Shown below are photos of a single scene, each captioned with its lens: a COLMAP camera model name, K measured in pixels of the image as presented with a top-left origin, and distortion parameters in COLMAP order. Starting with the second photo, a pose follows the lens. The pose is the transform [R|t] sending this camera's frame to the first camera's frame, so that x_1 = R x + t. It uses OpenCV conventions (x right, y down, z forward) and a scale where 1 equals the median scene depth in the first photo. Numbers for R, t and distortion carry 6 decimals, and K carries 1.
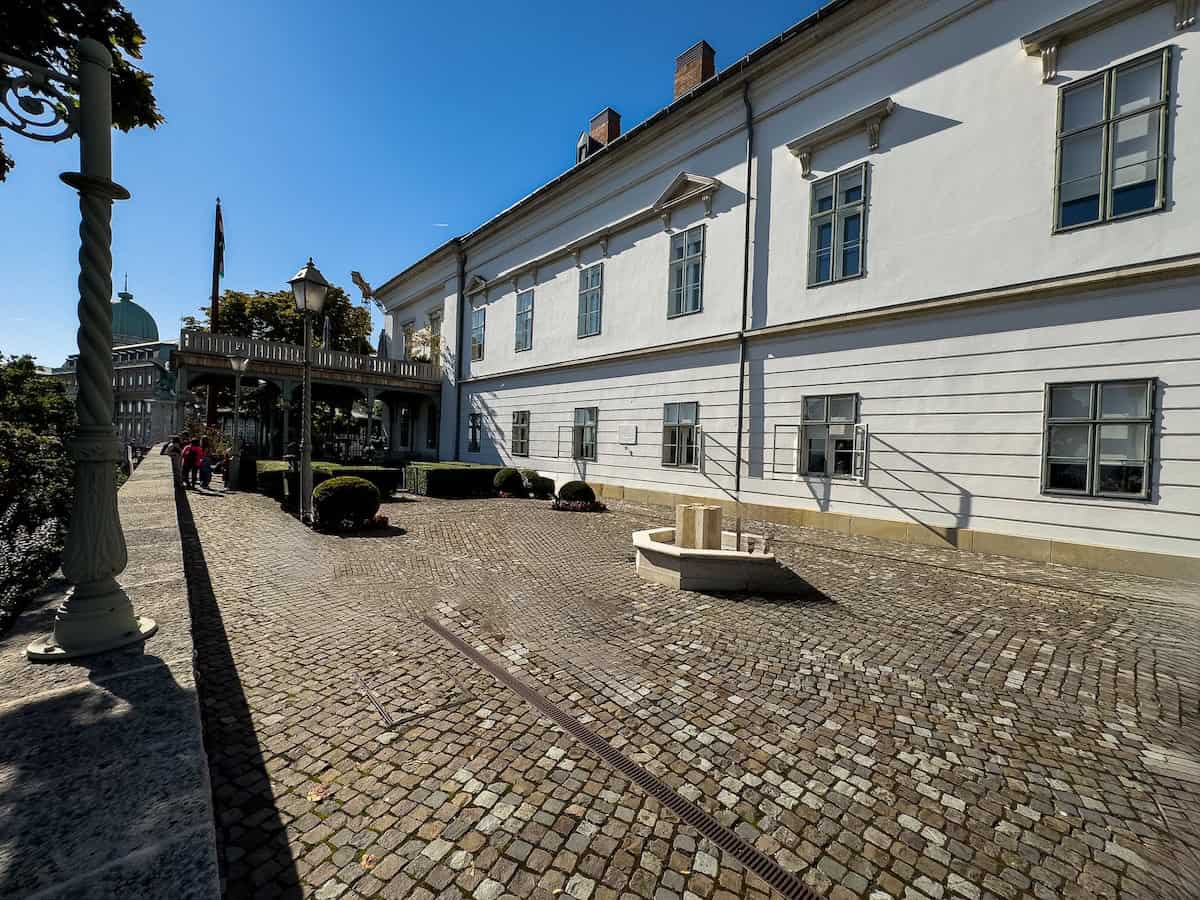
lens RADIAL K [[474.8, 0, 596.5], [0, 474.8, 451.7], [0, 0, 1]] dist [-0.001295, -0.000969]
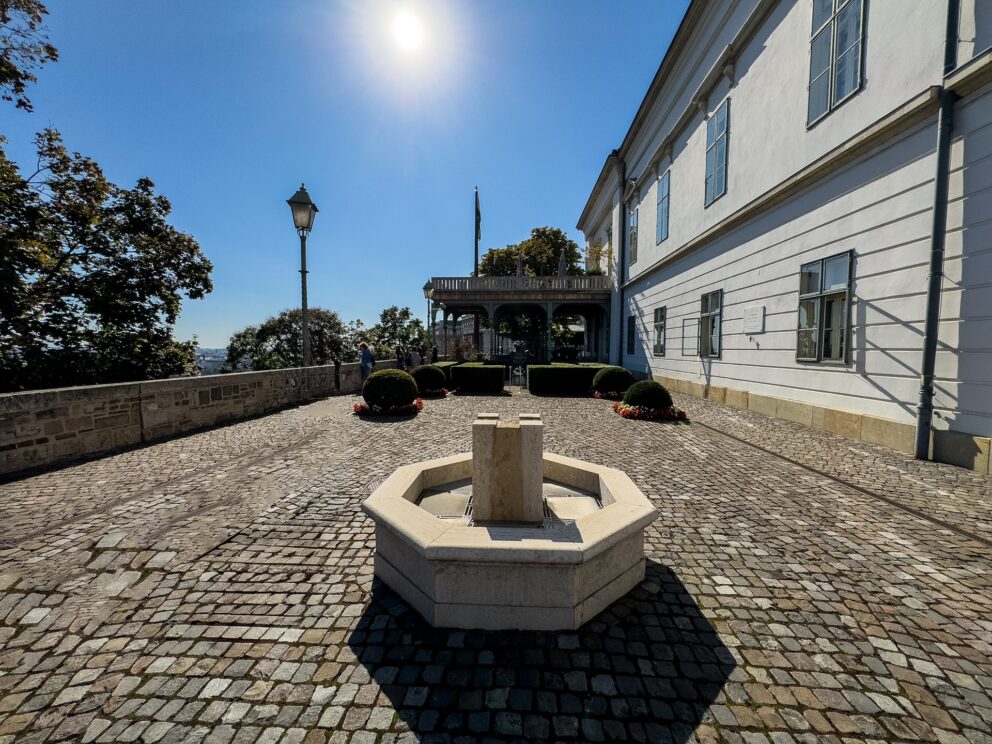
lens RADIAL K [[392.5, 0, 498.9], [0, 392.5, 371.6], [0, 0, 1]] dist [-0.001295, -0.000969]
pose [[0.702684, 0.008074, -0.711456, 0.218871], [0.011485, 0.999677, 0.022689, 0.024194], [0.711409, -0.024114, 0.702364, 0.306662]]
